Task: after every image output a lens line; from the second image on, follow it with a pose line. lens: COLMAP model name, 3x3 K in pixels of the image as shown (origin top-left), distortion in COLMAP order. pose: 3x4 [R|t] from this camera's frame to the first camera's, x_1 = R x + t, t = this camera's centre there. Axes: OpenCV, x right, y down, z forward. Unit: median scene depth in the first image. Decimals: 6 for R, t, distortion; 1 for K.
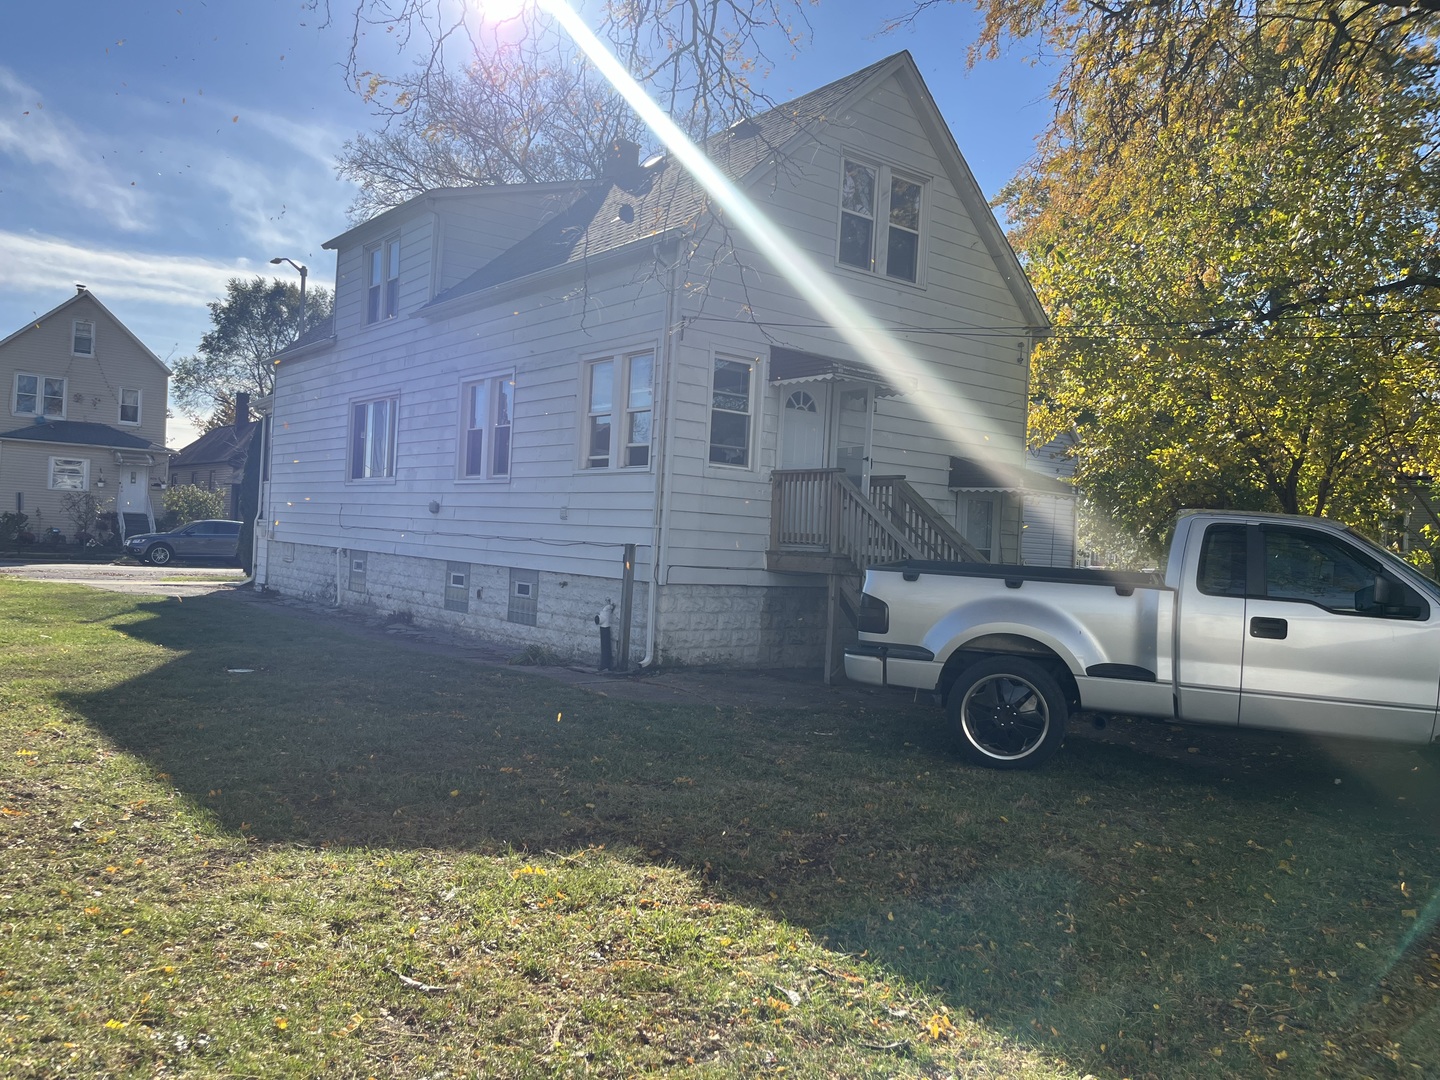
lens RADIAL K [[1096.3, 0, 717.6], [0, 1096.3, 539.5], [0, 0, 1]] dist [0.002792, -0.000435]
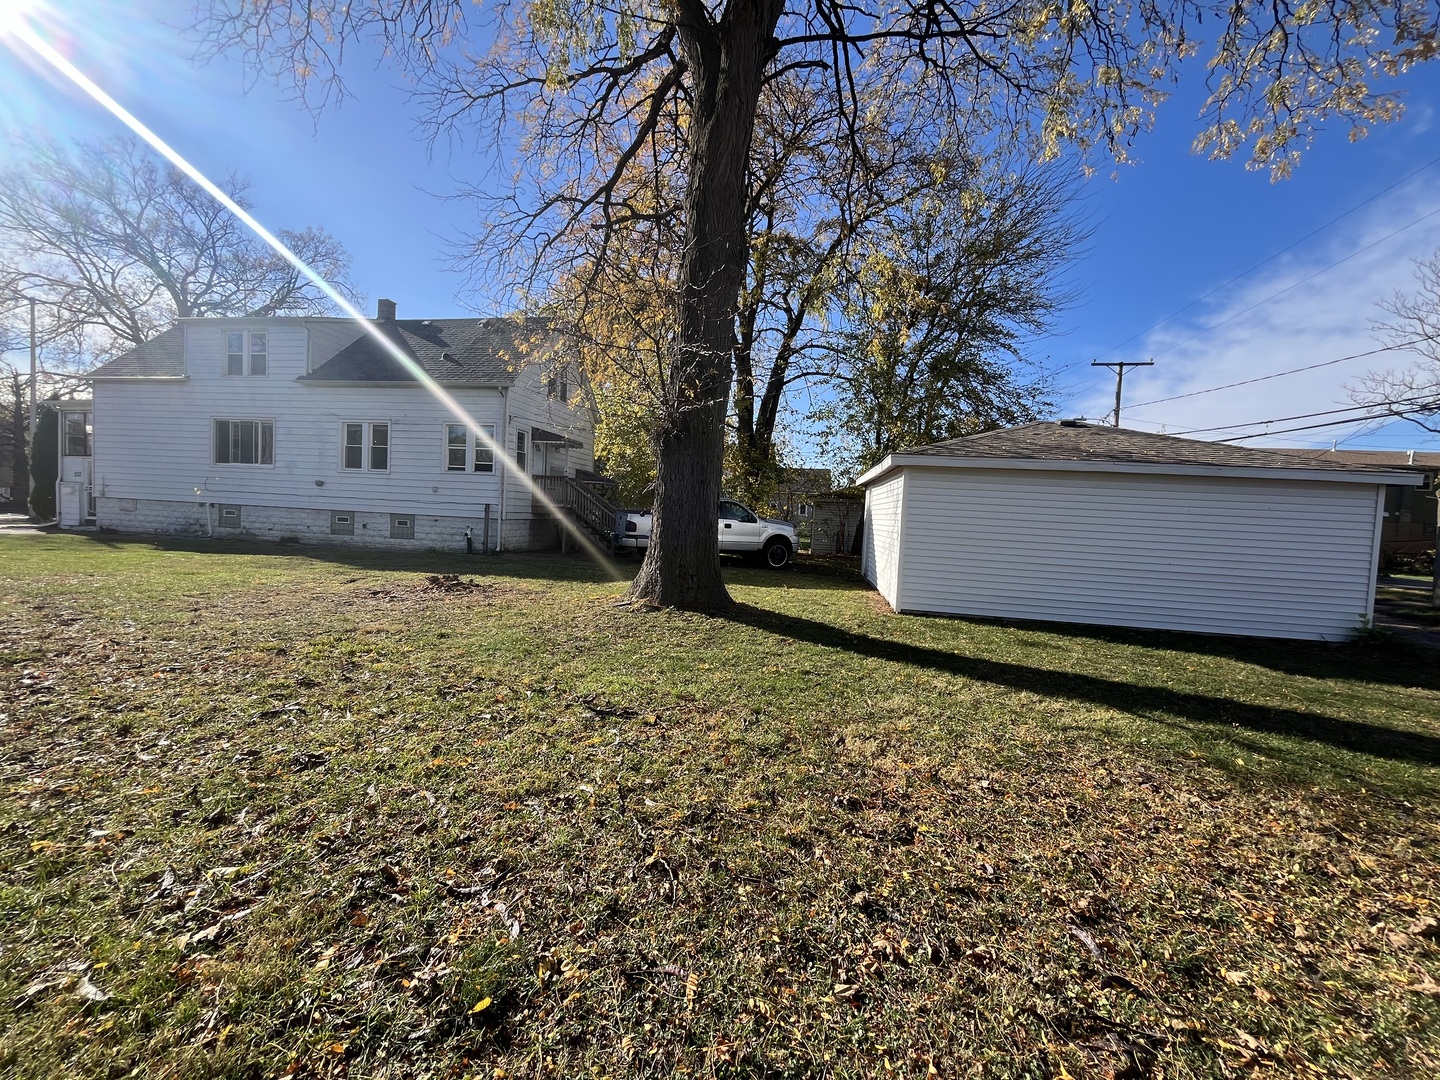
lens RADIAL K [[575.7, 0, 719.5], [0, 575.7, 539.4], [0, 0, 1]] dist [0.000189, 0.000027]
pose [[0.737060, -0.046802, 0.674205, -0.553554], [-0.010250, 0.996710, 0.080395, -0.024614], [-0.675750, -0.066167, 0.734156, -0.321124]]
